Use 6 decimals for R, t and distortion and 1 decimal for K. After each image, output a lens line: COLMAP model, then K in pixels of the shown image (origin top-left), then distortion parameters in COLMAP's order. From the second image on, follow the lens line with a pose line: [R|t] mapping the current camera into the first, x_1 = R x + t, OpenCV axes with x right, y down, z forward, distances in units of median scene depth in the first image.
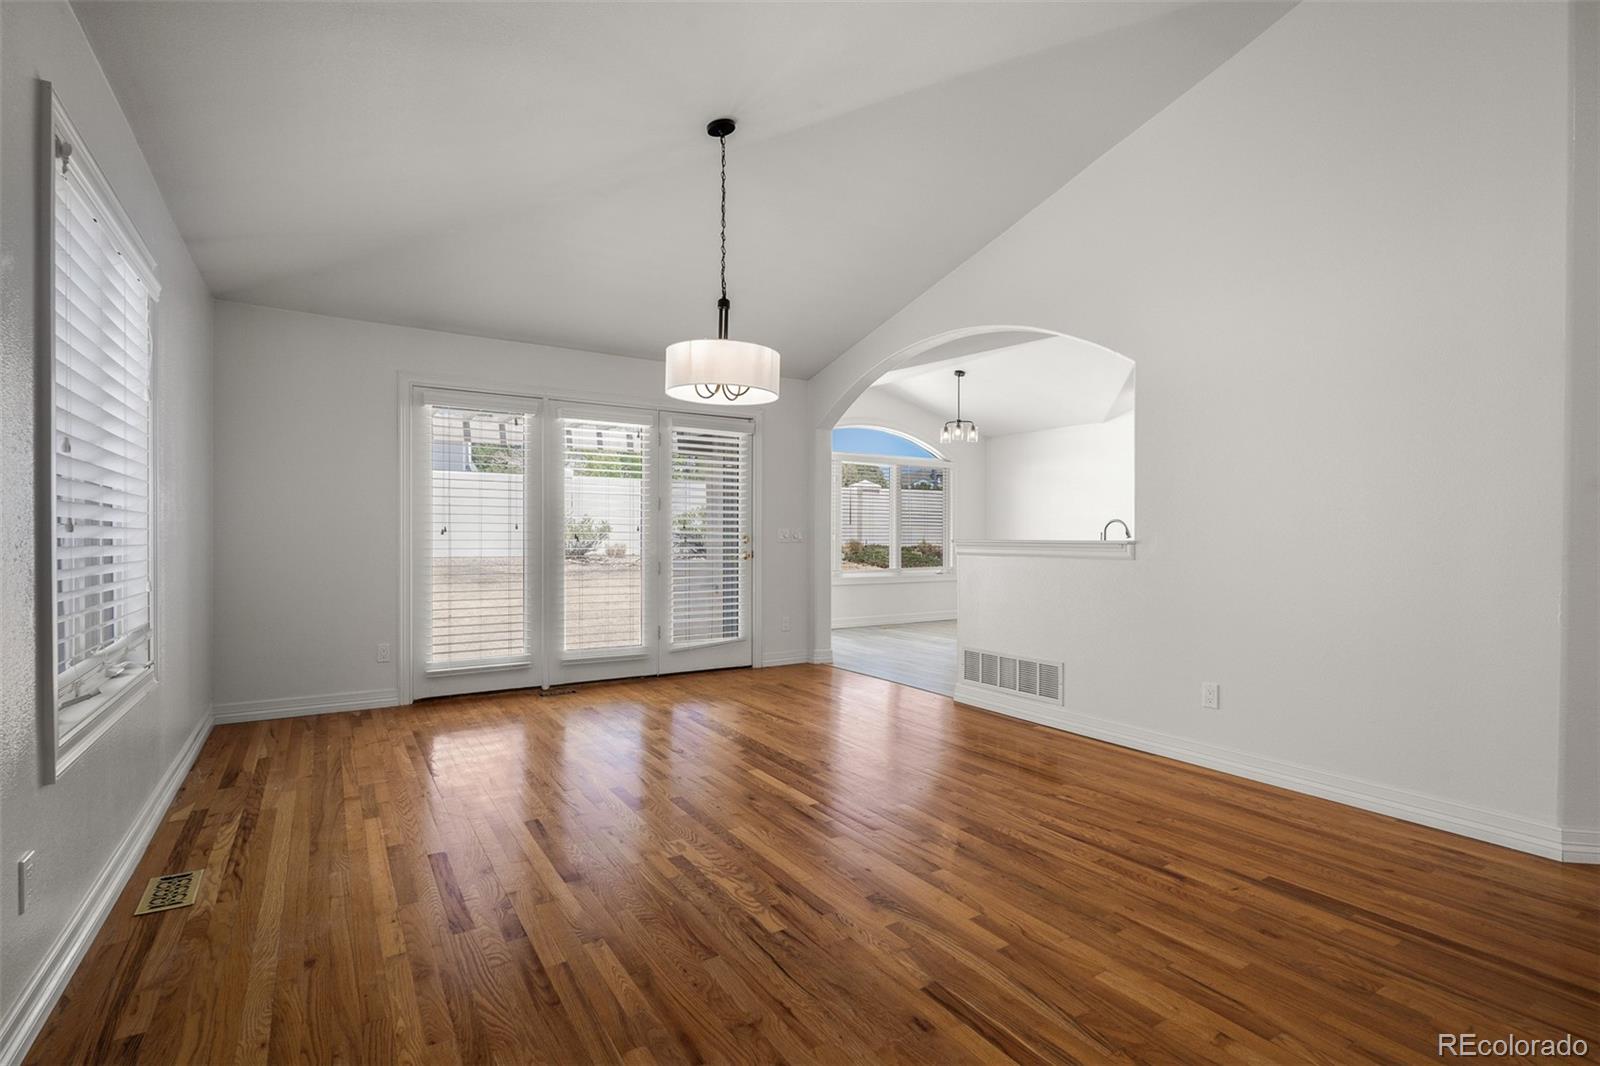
lens RADIAL K [[742.6, 0, 802.0], [0, 742.6, 538.9], [0, 0, 1]] dist [-0.000384, 0.000430]
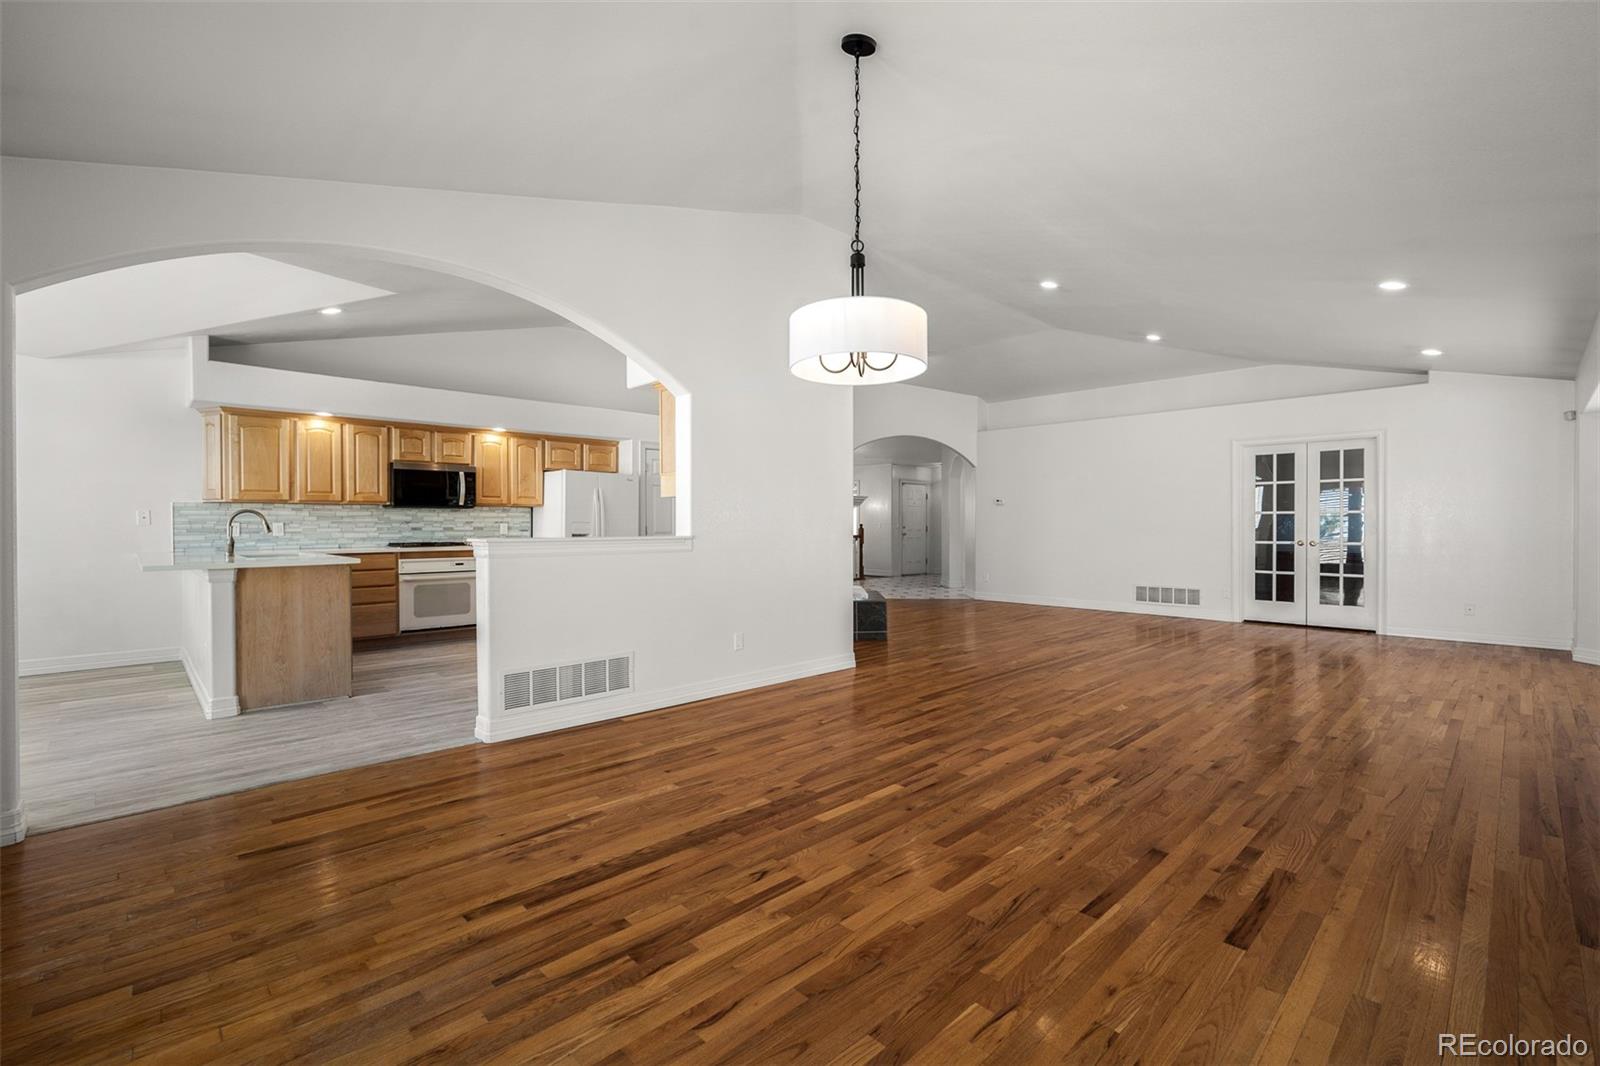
lens RADIAL K [[708.3, 0, 789.2], [0, 708.3, 529.0], [0, 0, 1]] dist [-0.005804, -0.000589]
pose [[-0.192788, -0.007756, 0.981210, -0.814831], [0.003900, 0.999955, 0.008670, -0.019640], [-0.981233, 0.005498, -0.192749, 1.156644]]
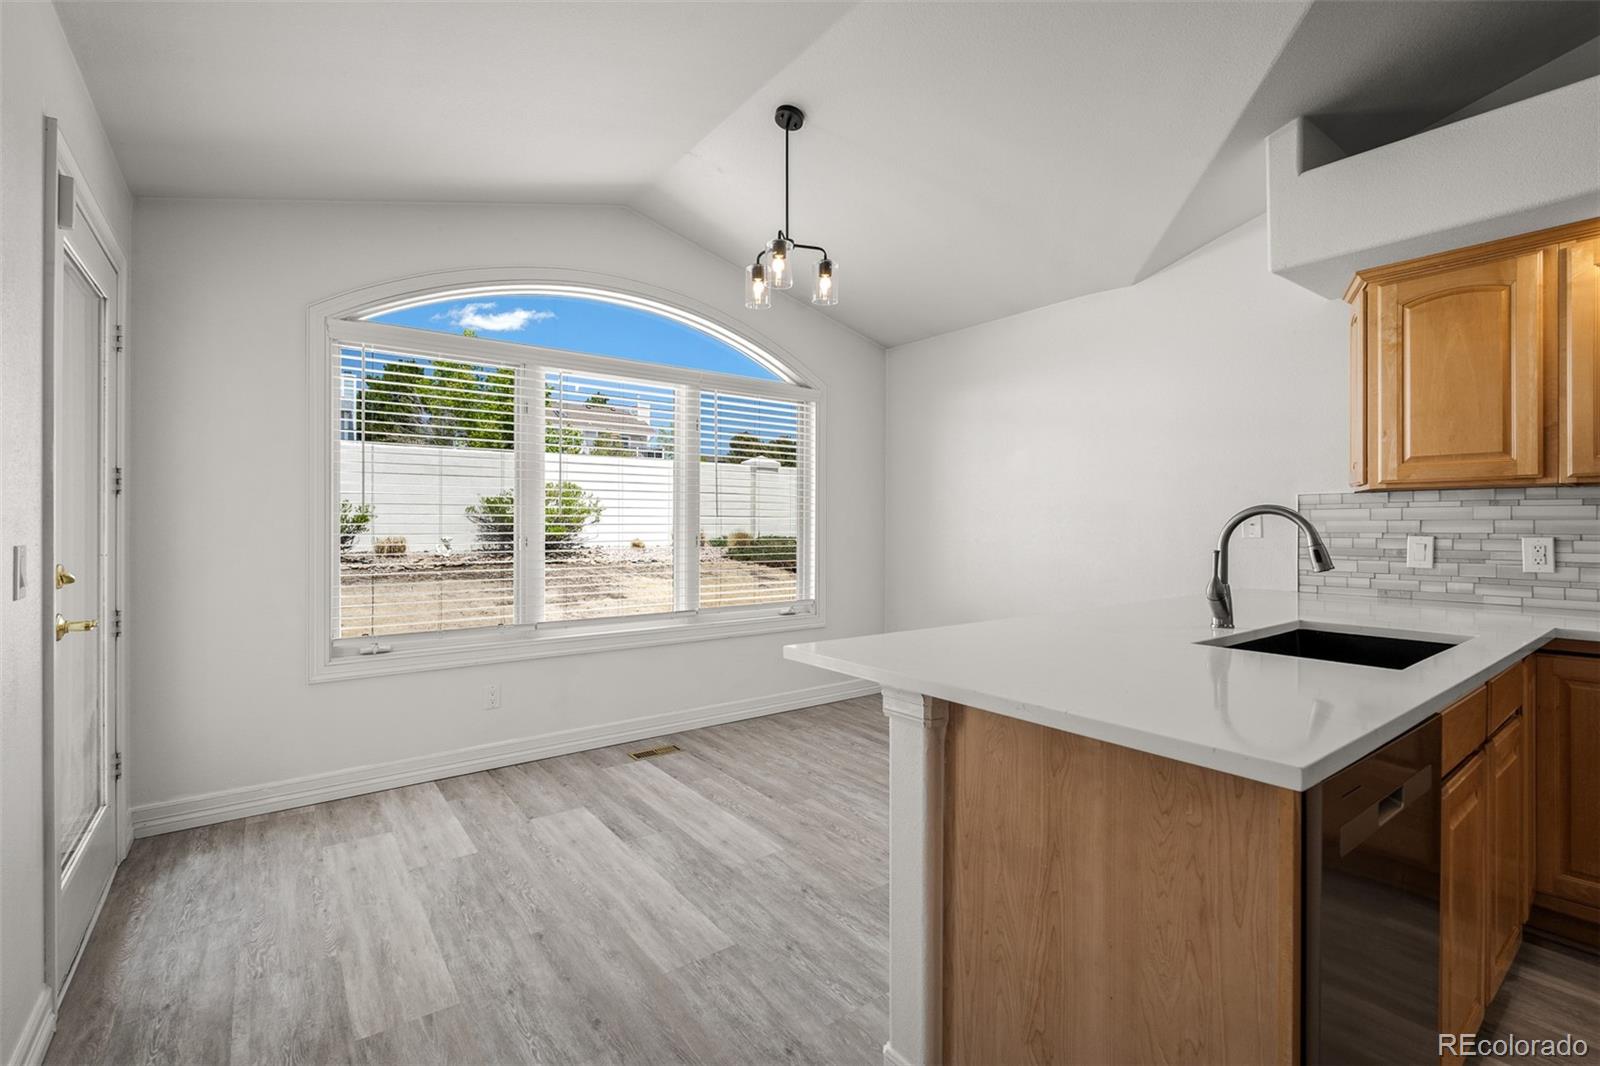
lens RADIAL K [[708.3, 0, 802.0], [0, 708.3, 521.9], [0, 0, 1]] dist [-0.005804, -0.000589]
pose [[0.996725, 0.002122, 0.080838, 0.434788], [-0.001952, 0.999996, -0.002183, -0.037718], [-0.080842, 0.002018, 0.996725, 1.463627]]
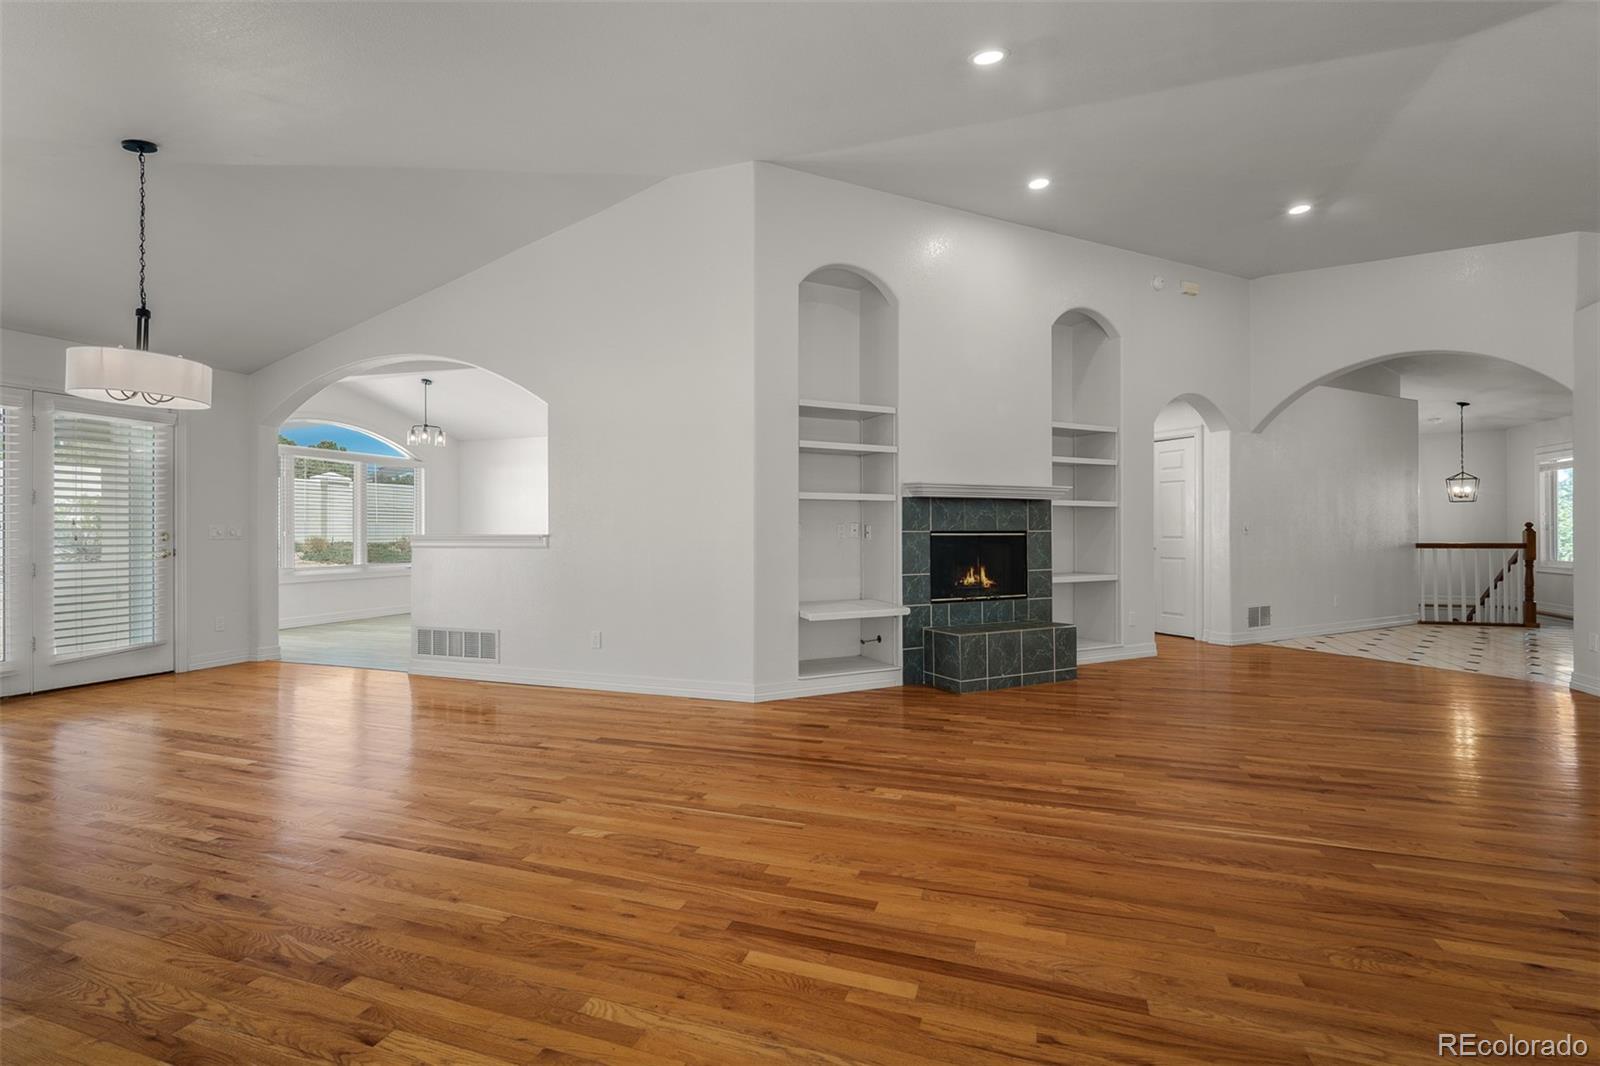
lens RADIAL K [[708.3, 0, 807.9], [0, 708.3, 530.2], [0, 0, 1]] dist [-0.005804, -0.000589]
pose [[0.782203, -0.004440, 0.623008, 0.009132], [0.007914, 0.999965, -0.002810, 0.002370], [-0.622974, 0.007129, 0.782210, -0.348343]]
